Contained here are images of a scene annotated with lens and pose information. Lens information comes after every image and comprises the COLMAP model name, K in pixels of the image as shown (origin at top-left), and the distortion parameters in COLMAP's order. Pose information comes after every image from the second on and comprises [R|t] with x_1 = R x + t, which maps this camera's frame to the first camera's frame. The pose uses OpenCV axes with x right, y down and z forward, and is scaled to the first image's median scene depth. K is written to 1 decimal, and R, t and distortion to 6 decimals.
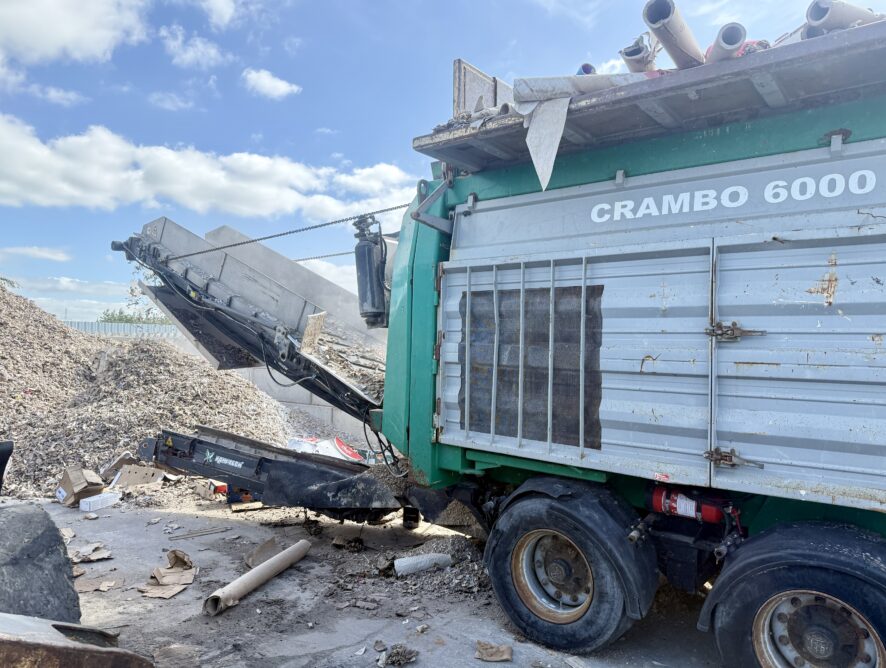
lens RADIAL K [[615.1, 0, 438.5], [0, 615.1, 336.2], [0, 0, 1]] dist [0.083119, -0.113564]
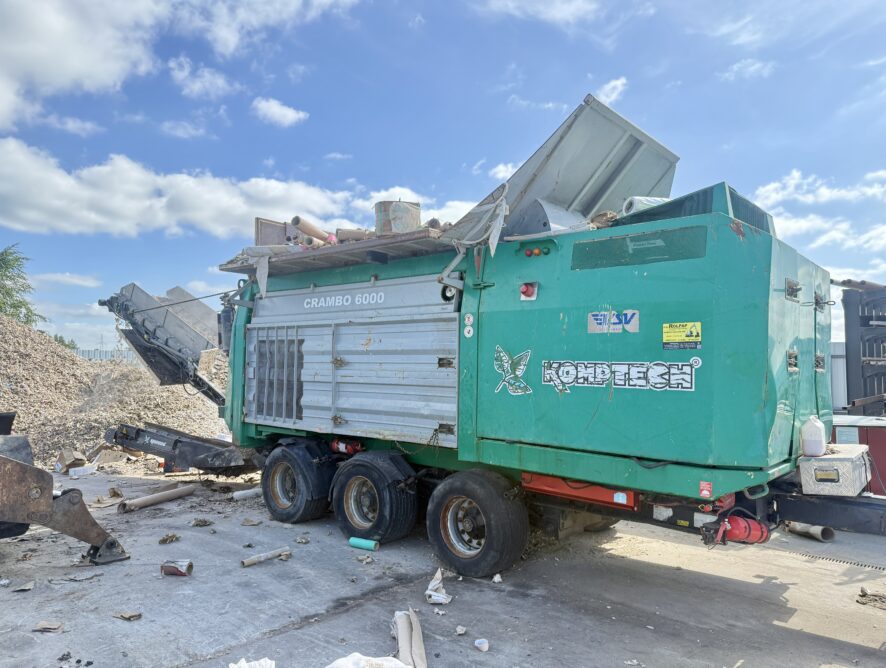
lens RADIAL K [[615.1, 0, 438.5], [0, 615.1, 336.2], [0, 0, 1]] dist [0.083119, -0.113564]
pose [[0.999039, -0.006423, -0.043368, 0.664290], [0.004803, 0.999290, -0.037356, -0.011597], [0.043577, 0.037112, 0.998361, -0.845987]]
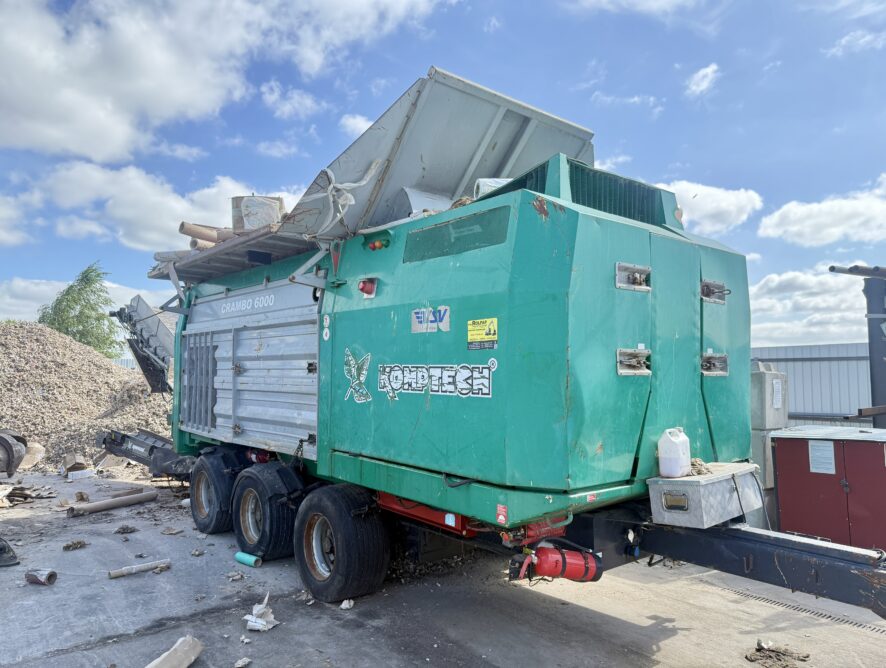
lens RADIAL K [[615.1, 0, 438.5], [0, 615.1, 336.2], [0, 0, 1]] dist [0.083119, -0.113564]
pose [[0.979446, -0.022602, -0.200437, 1.133974], [0.012979, 0.998705, -0.049197, -0.003231], [0.201289, 0.045584, 0.978471, -0.677482]]
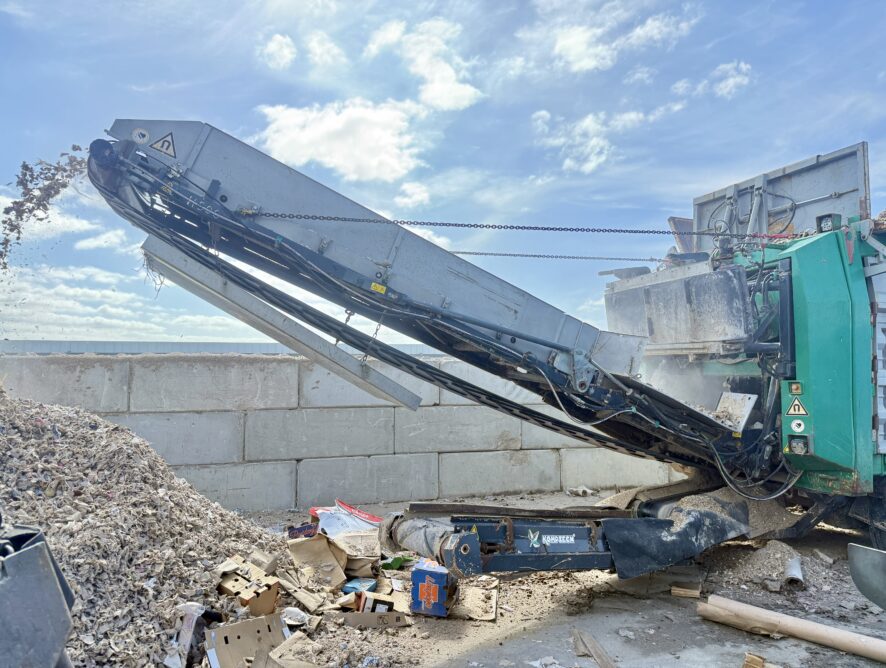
lens RADIAL K [[615.1, 0, 438.5], [0, 615.1, 336.2], [0, 0, 1]] dist [0.083119, -0.113564]
pose [[0.521103, 0.036345, 0.852719, -1.479497], [-0.011904, 0.999305, -0.035318, -0.000739], [-0.853410, 0.008253, 0.521174, 1.091613]]
